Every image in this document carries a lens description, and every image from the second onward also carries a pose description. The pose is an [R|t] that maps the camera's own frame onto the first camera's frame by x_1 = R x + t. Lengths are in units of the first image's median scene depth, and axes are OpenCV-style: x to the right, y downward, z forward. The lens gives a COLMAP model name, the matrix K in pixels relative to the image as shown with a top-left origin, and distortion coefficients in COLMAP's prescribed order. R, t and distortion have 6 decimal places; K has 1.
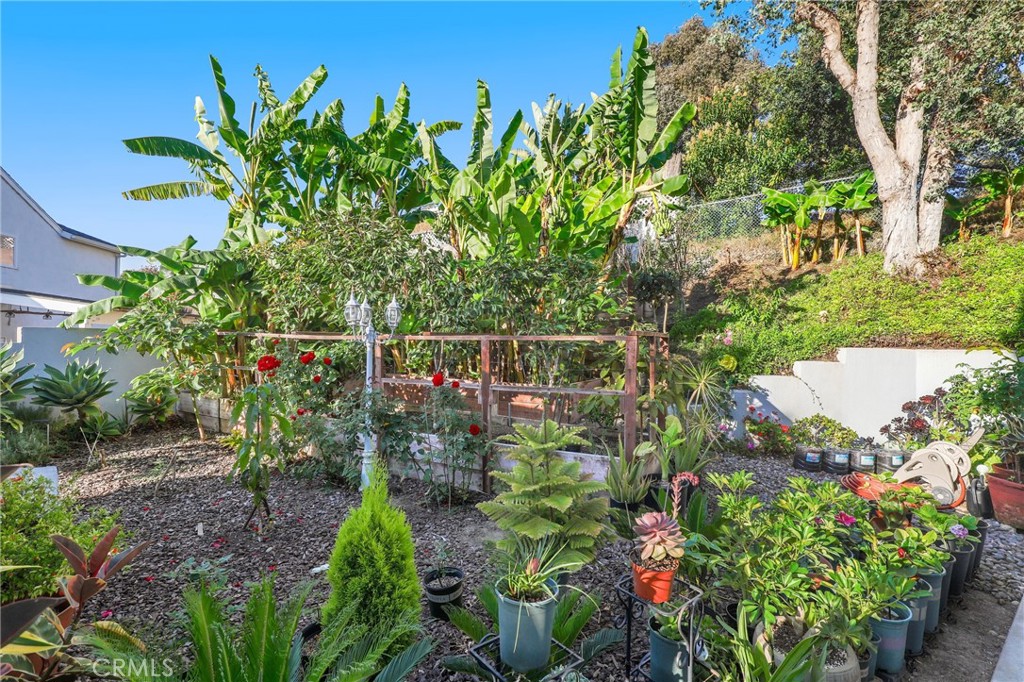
lens RADIAL K [[467.6, 0, 510.4], [0, 467.6, 341.7], [0, 0, 1]] dist [0.001656, 0.001444]
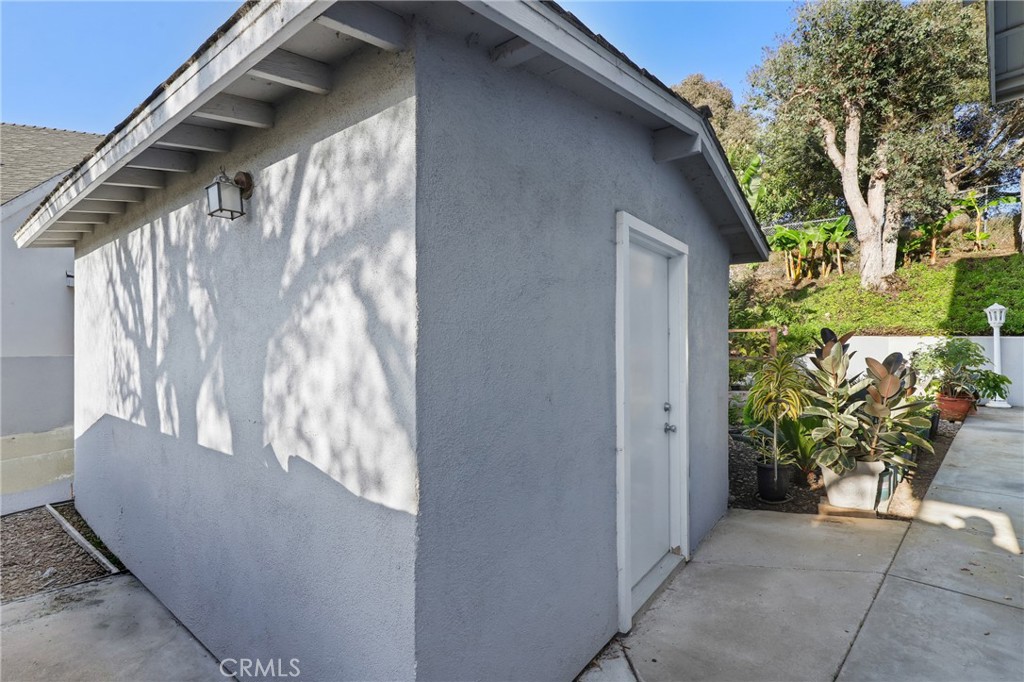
lens RADIAL K [[467.6, 0, 512.1], [0, 467.6, 337.4], [0, 0, 1]] dist [0.001656, 0.001444]
pose [[0.994955, -0.010392, 0.099781, -0.503957], [0.010665, 0.999941, -0.002198, 0.006386], [-0.099752, 0.003252, 0.995007, -0.416826]]
